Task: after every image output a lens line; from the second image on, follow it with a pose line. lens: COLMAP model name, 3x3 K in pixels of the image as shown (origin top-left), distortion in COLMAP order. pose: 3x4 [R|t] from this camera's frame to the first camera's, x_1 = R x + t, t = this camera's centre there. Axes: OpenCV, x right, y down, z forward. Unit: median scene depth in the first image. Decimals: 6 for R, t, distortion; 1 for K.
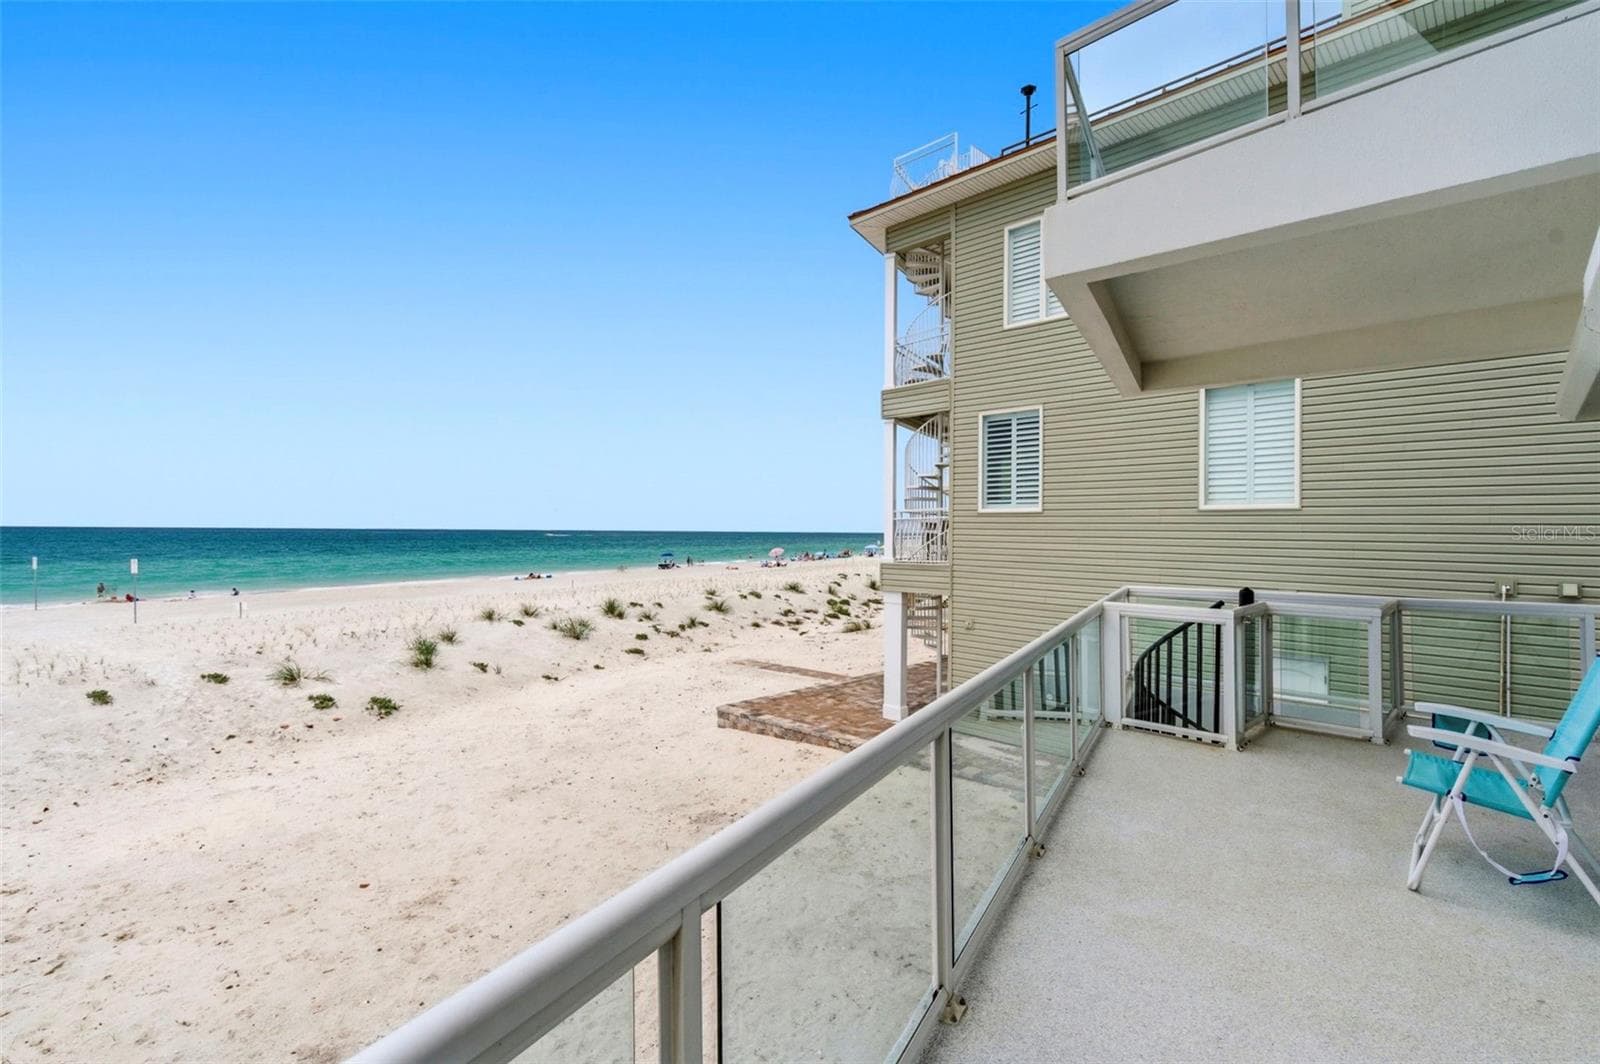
lens RADIAL K [[704.0, 0, 800.0], [0, 704.0, 532.0], [0, 0, 1]] dist [0.000236, 0.000327]
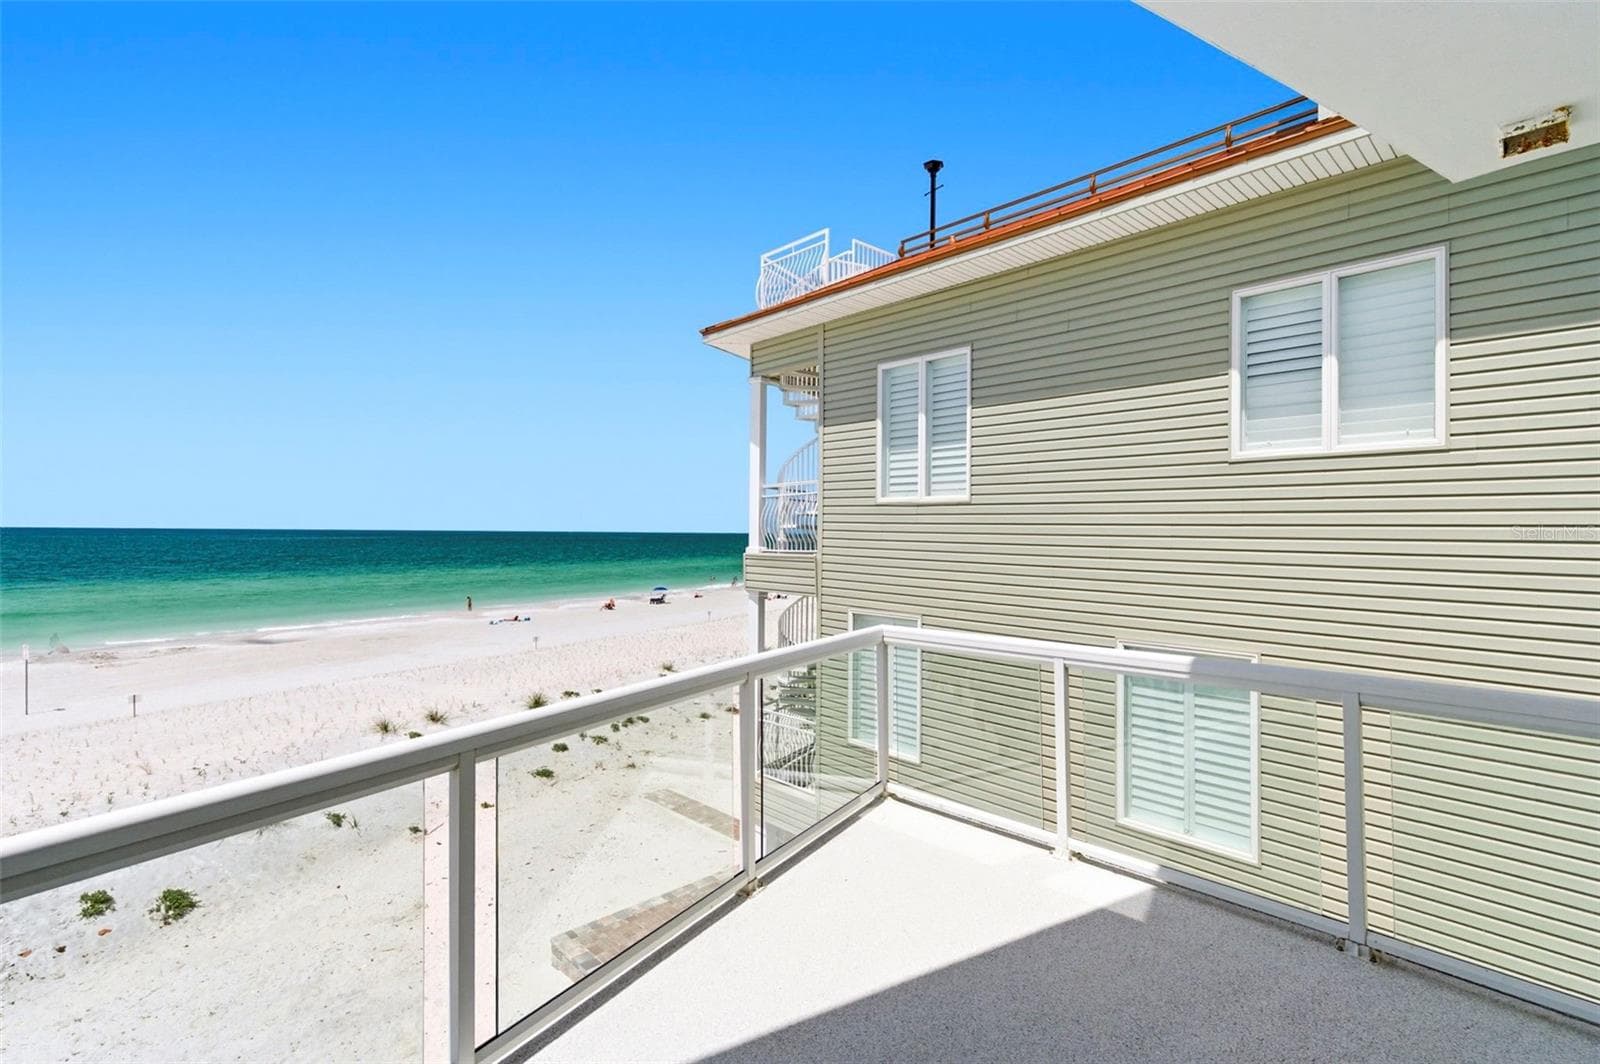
lens RADIAL K [[710.0, 0, 803.2], [0, 710.0, 540.3], [0, 0, 1]] dist [-0.000549, 0.000211]
pose [[0.999560, 0.002726, -0.029535, 0.195056], [-0.002587, 0.999985, 0.004728, -0.212800], [0.029547, -0.004650, 0.999553, 0.214551]]
